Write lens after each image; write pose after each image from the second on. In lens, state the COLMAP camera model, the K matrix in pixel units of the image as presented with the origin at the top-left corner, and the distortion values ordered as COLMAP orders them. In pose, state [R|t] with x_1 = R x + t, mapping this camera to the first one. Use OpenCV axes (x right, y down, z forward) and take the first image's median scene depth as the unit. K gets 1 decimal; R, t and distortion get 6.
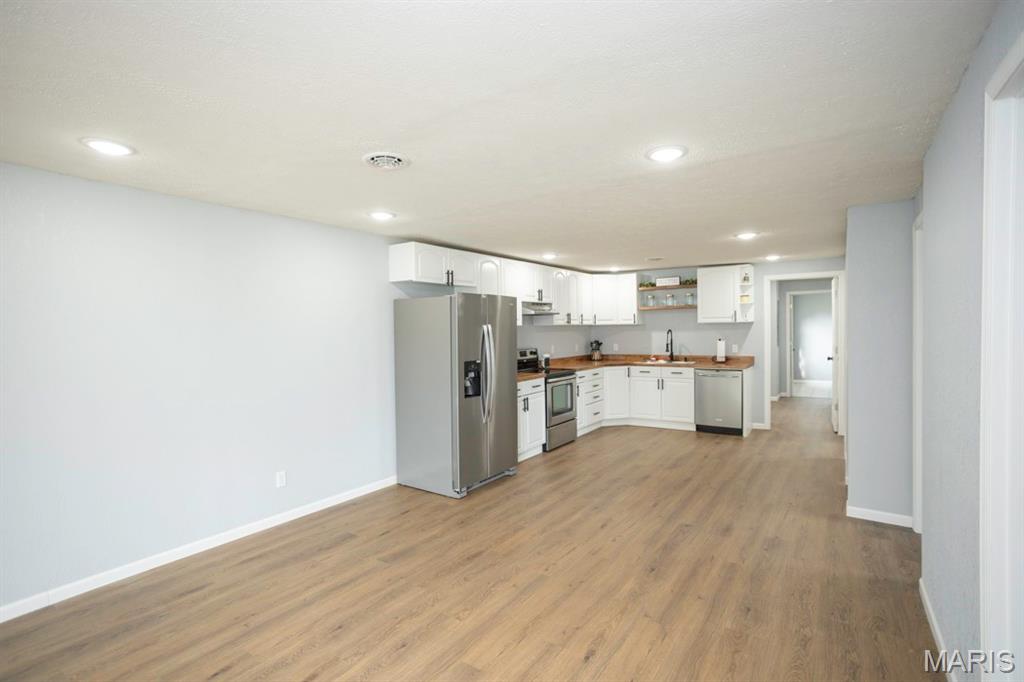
lens RADIAL K [[496.4, 0, 508.2], [0, 496.4, 335.6], [0, 0, 1]] dist [-0.030336, 0.015936]
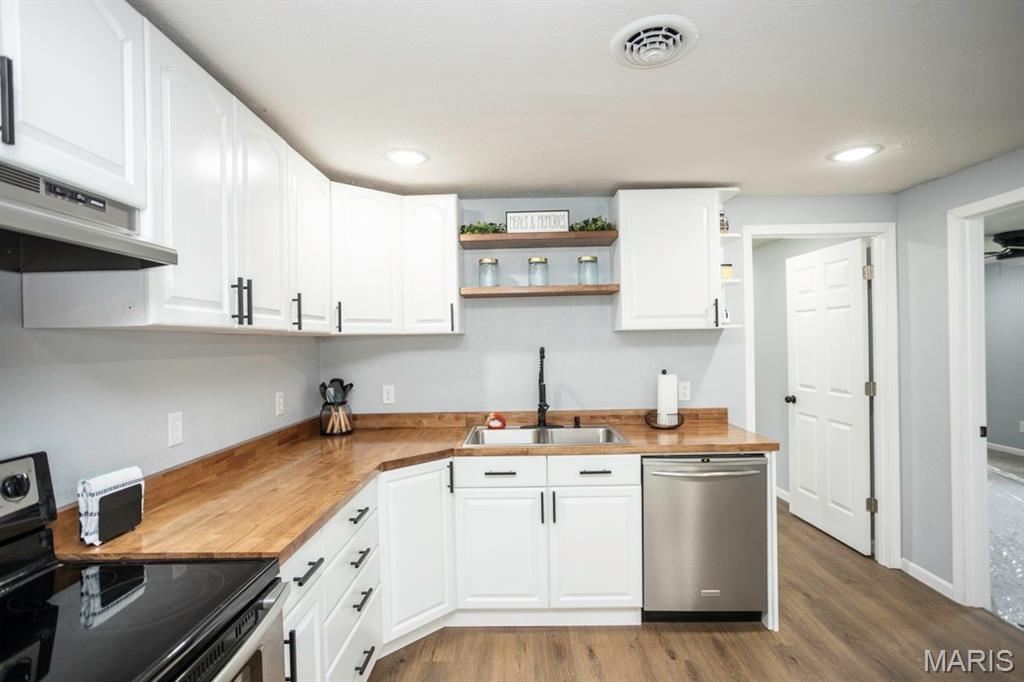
lens RADIAL K [[496.4, 0, 510.6], [0, 496.4, 343.6], [0, 0, 1]] dist [-0.030336, 0.015936]
pose [[0.838304, 0.000550, 0.545204, 0.101922], [0.011954, 0.999741, -0.019389, -0.008960], [-0.545073, 0.022771, 0.838079, 0.744245]]
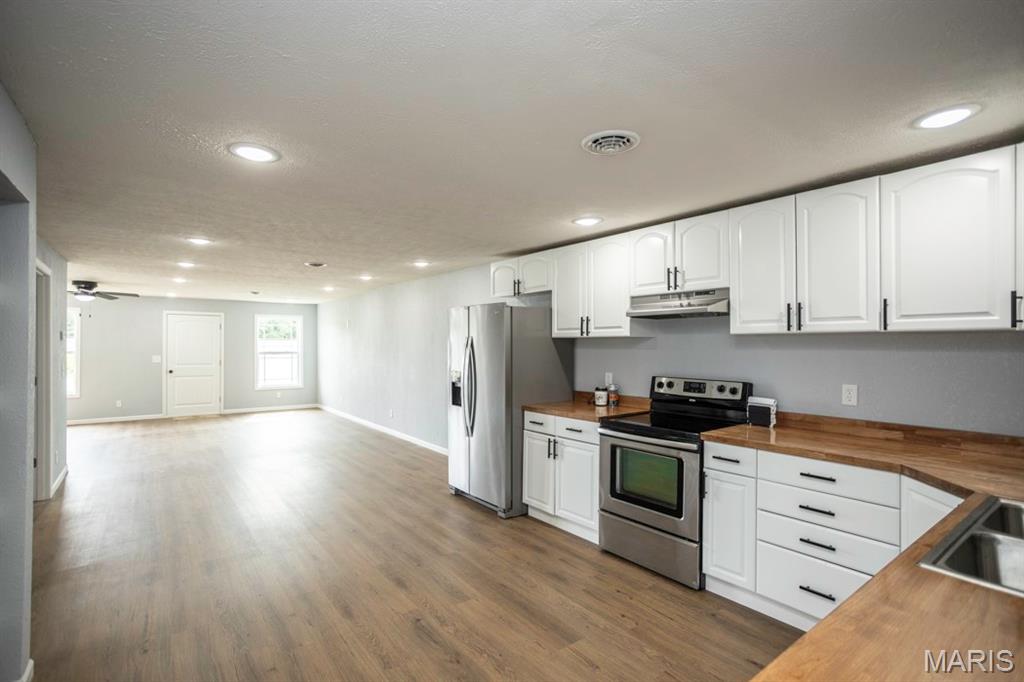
lens RADIAL K [[496.4, 0, 514.5], [0, 496.4, 336.1], [0, 0, 1]] dist [-0.030336, 0.015936]
pose [[-0.309704, 0.004096, -0.950824, 0.573173], [-0.007192, 0.999952, 0.006651, -0.020465], [0.950806, 0.008898, -0.309659, 0.923710]]
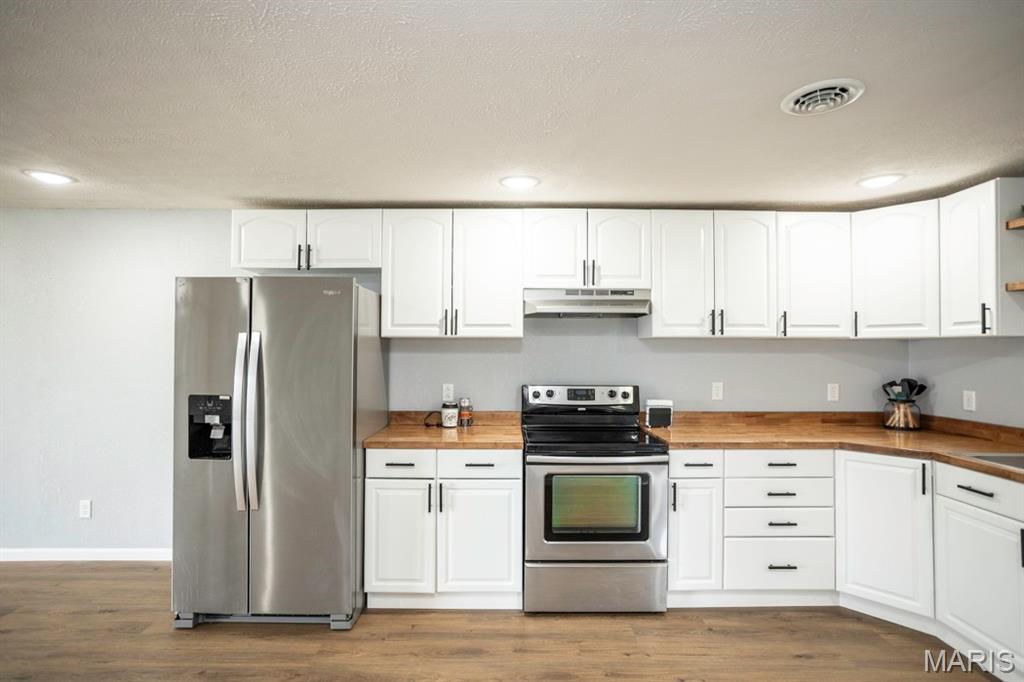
lens RADIAL K [[496.4, 0, 512.1], [0, 496.4, 340.8], [0, 0, 1]] dist [-0.030336, 0.015936]
pose [[0.568129, 0.002628, -0.822935, 0.379258], [-0.025538, 0.999570, -0.014438, -0.007971], [0.822543, 0.029218, 0.567952, 0.619412]]
